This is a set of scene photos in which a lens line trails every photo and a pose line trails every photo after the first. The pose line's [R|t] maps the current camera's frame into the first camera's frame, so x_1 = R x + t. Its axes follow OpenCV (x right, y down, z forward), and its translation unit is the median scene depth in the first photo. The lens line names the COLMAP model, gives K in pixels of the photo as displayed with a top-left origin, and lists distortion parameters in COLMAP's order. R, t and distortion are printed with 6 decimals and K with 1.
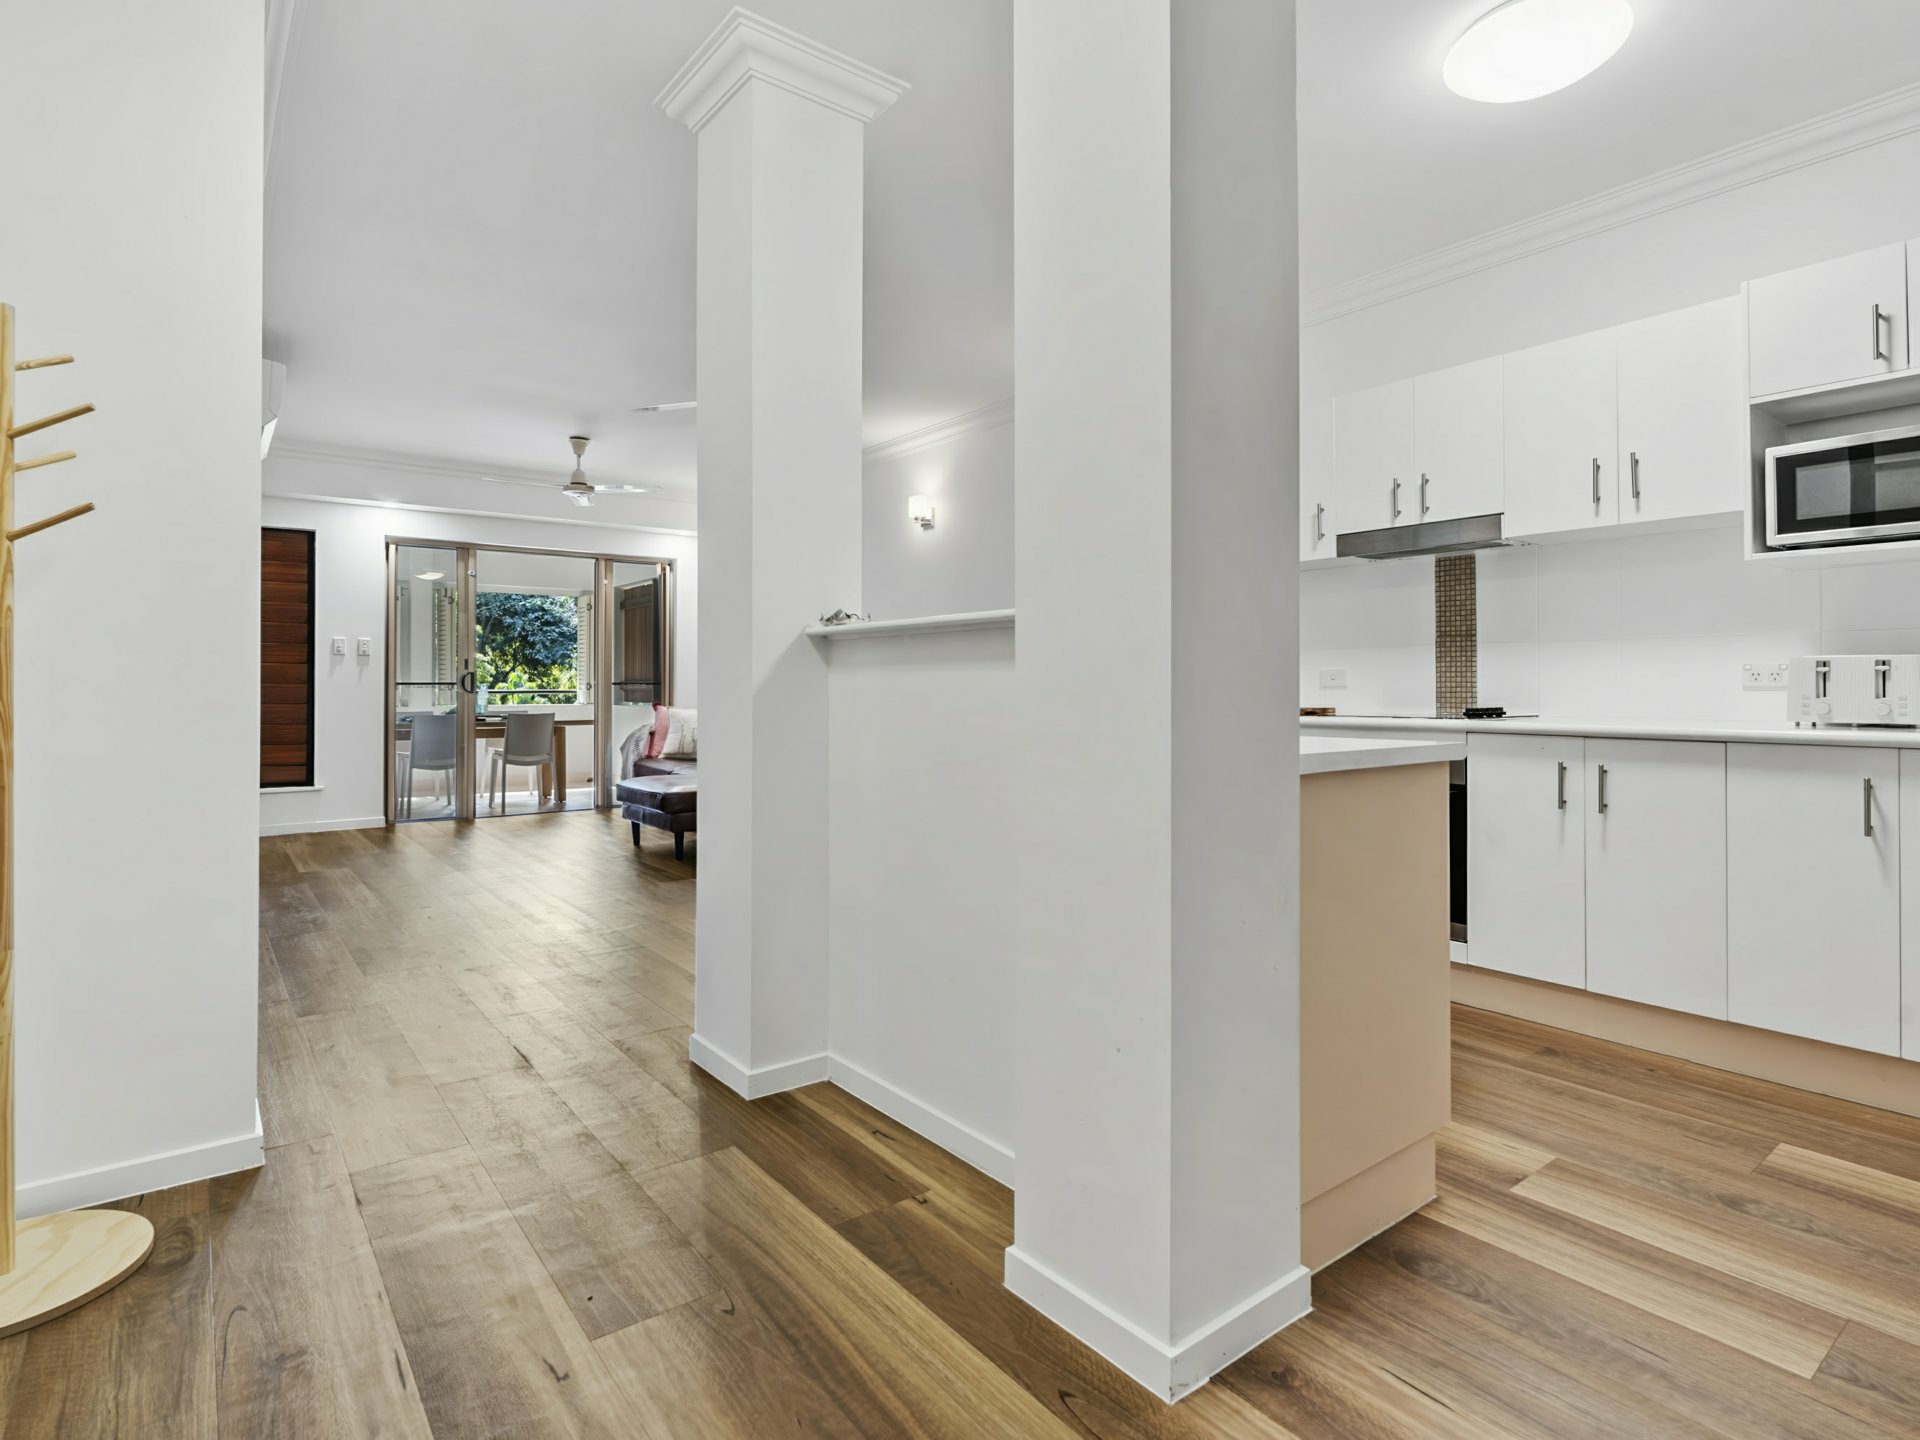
lens RADIAL K [[978.4, 0, 946.6], [0, 978.4, 724.7], [0, 0, 1]] dist [-0.003618, -0.000222]
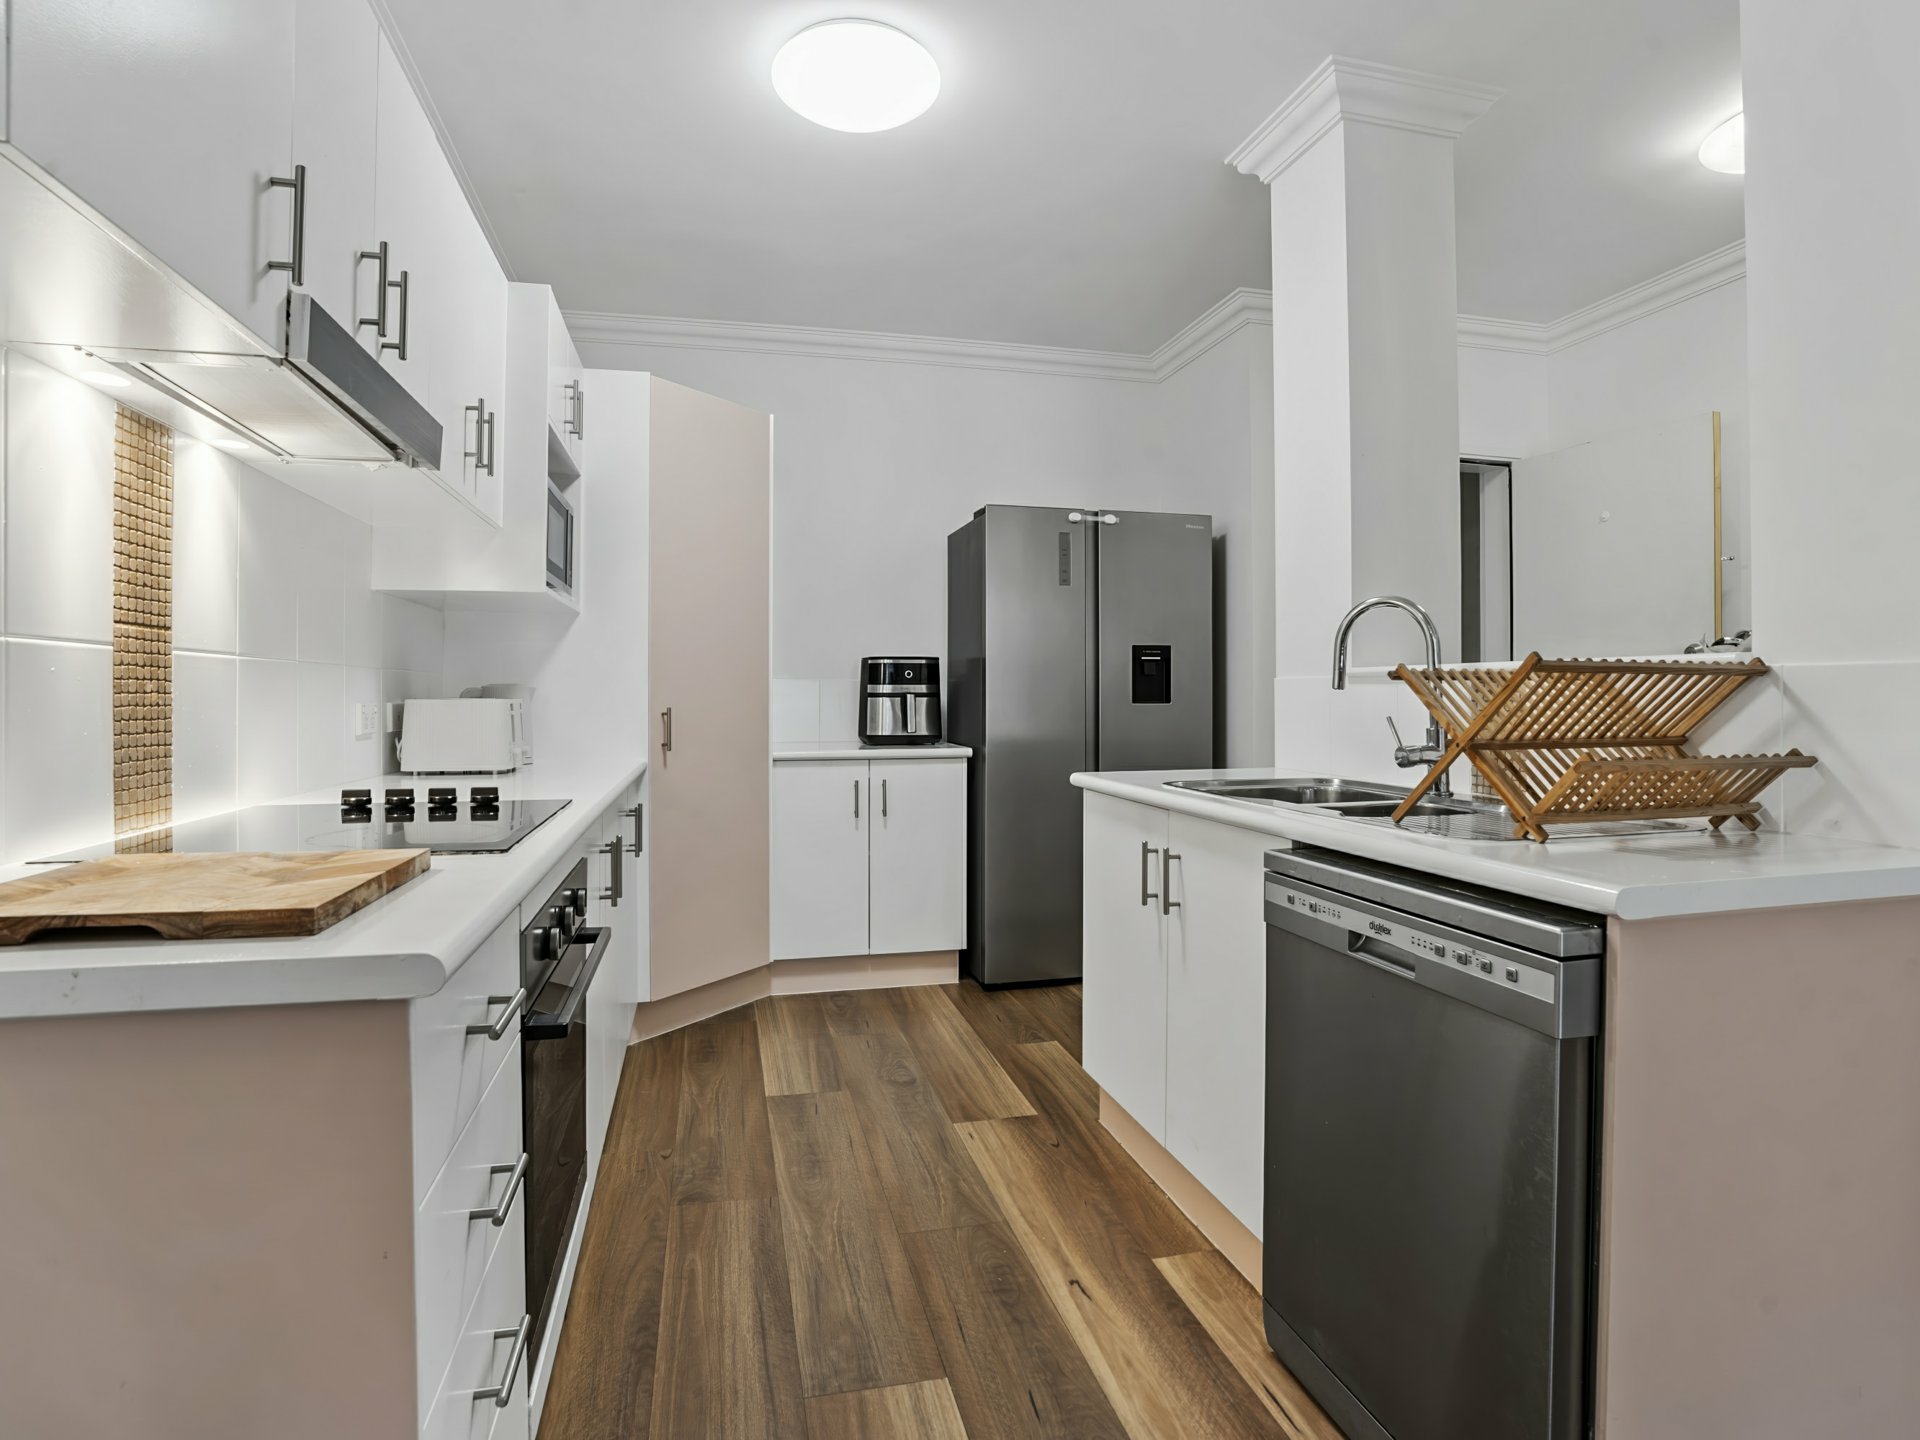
lens RADIAL K [[978.4, 0, 952.5], [0, 978.4, 708.7], [0, 0, 1]] dist [-0.003618, -0.000222]
pose [[-0.911931, -0.008089, 0.410264, 0.107781], [0.011187, 0.998944, 0.044563, -0.102271], [-0.410192, 0.045228, -0.910877, 1.712294]]
